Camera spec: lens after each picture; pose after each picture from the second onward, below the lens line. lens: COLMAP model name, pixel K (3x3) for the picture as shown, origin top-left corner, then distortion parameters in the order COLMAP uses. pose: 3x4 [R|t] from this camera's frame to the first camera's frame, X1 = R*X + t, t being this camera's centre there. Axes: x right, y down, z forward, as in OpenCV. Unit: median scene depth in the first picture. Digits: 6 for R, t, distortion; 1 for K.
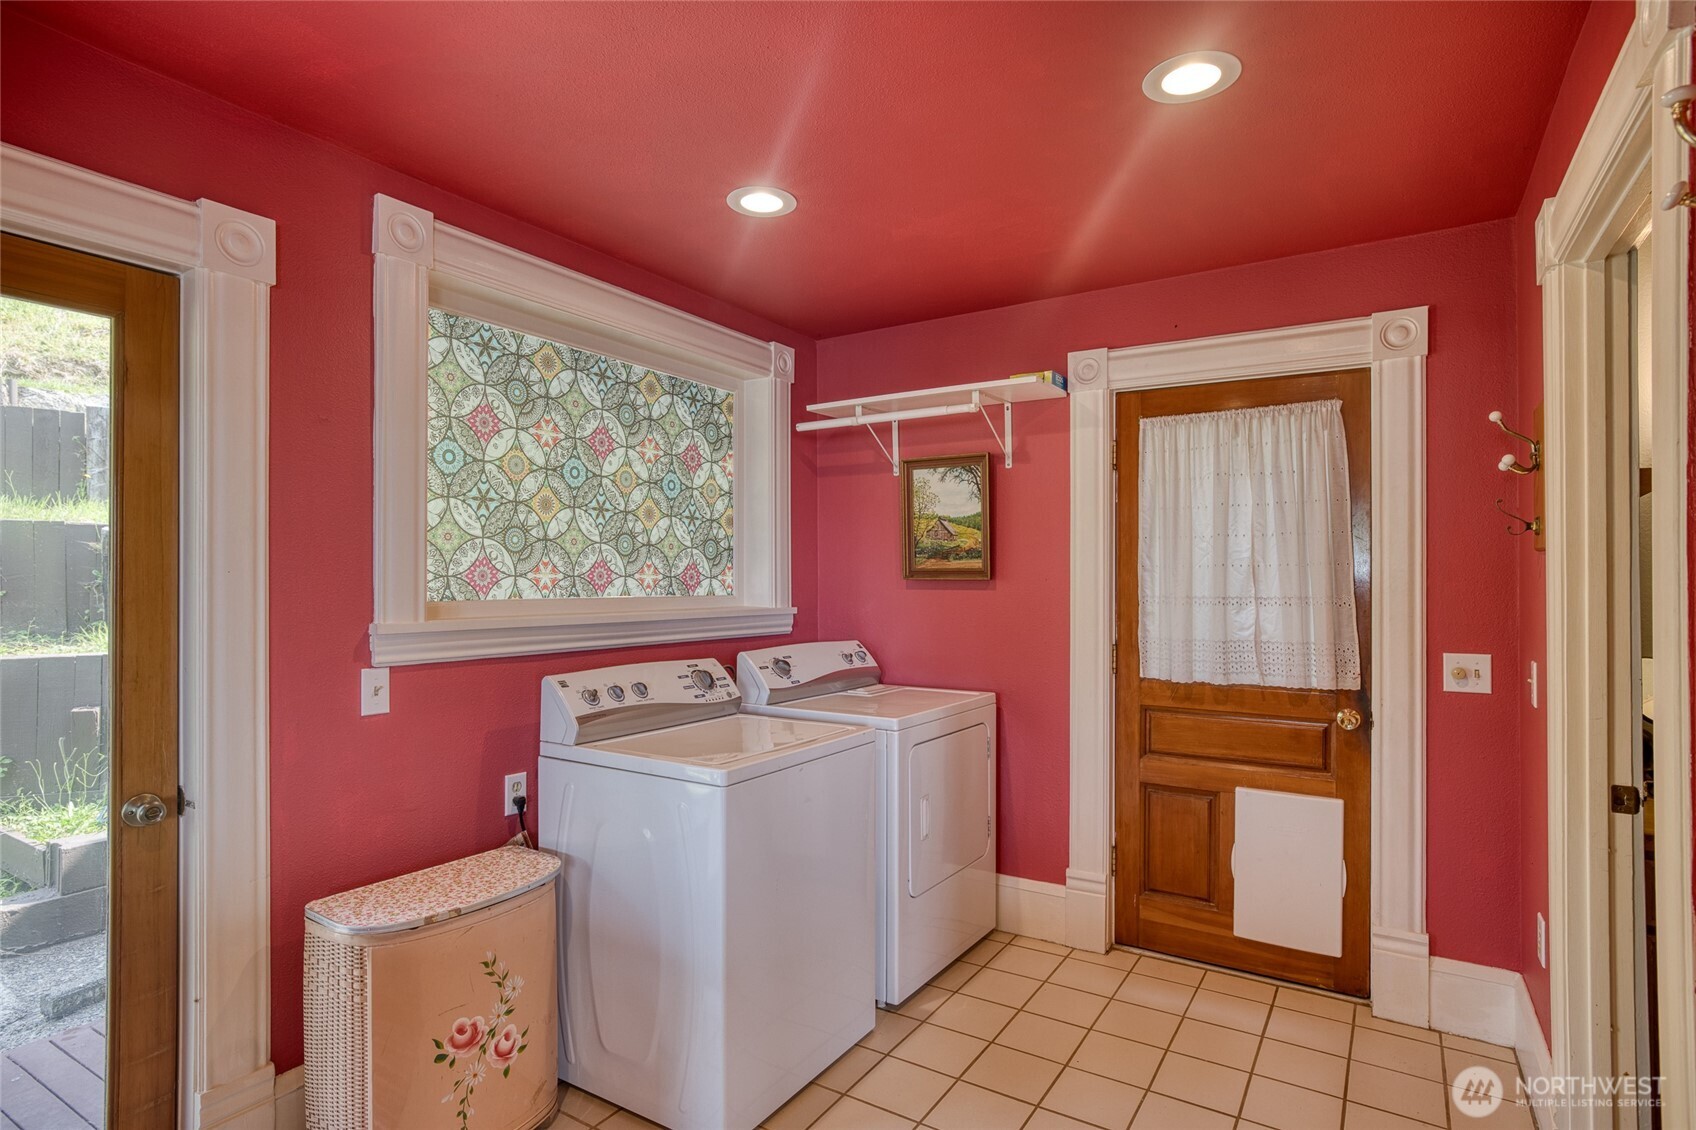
lens RADIAL K [[860.8, 0, 843.0], [0, 860.8, 586.5], [0, 0, 1]] dist [-0.015749, 0.001126]
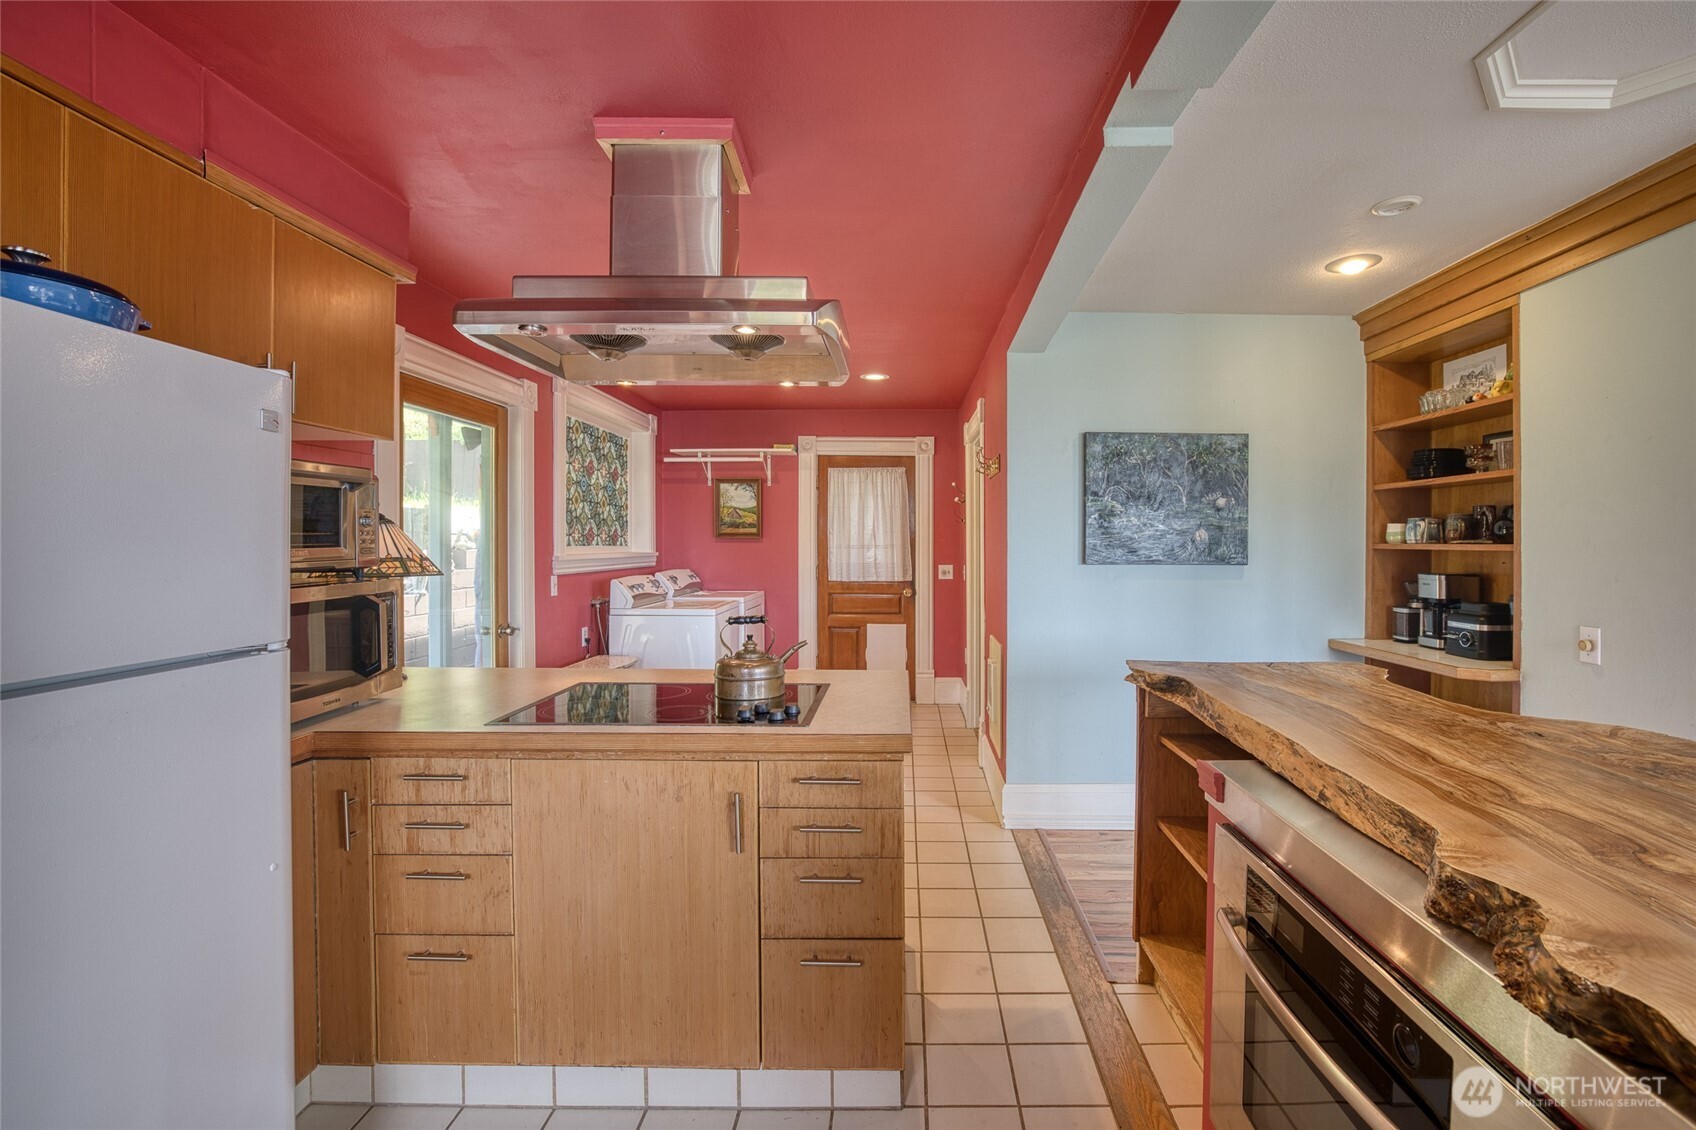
lens RADIAL K [[734.8, 0, 848.0], [0, 734.8, 565.0], [0, 0, 1]] dist [-0.000405, -0.000019]
pose [[0.877713, -0.015438, 0.478938, -0.549187], [0.003542, 0.999663, 0.025731, 0.013834], [-0.479173, -0.020888, 0.877472, -0.748650]]
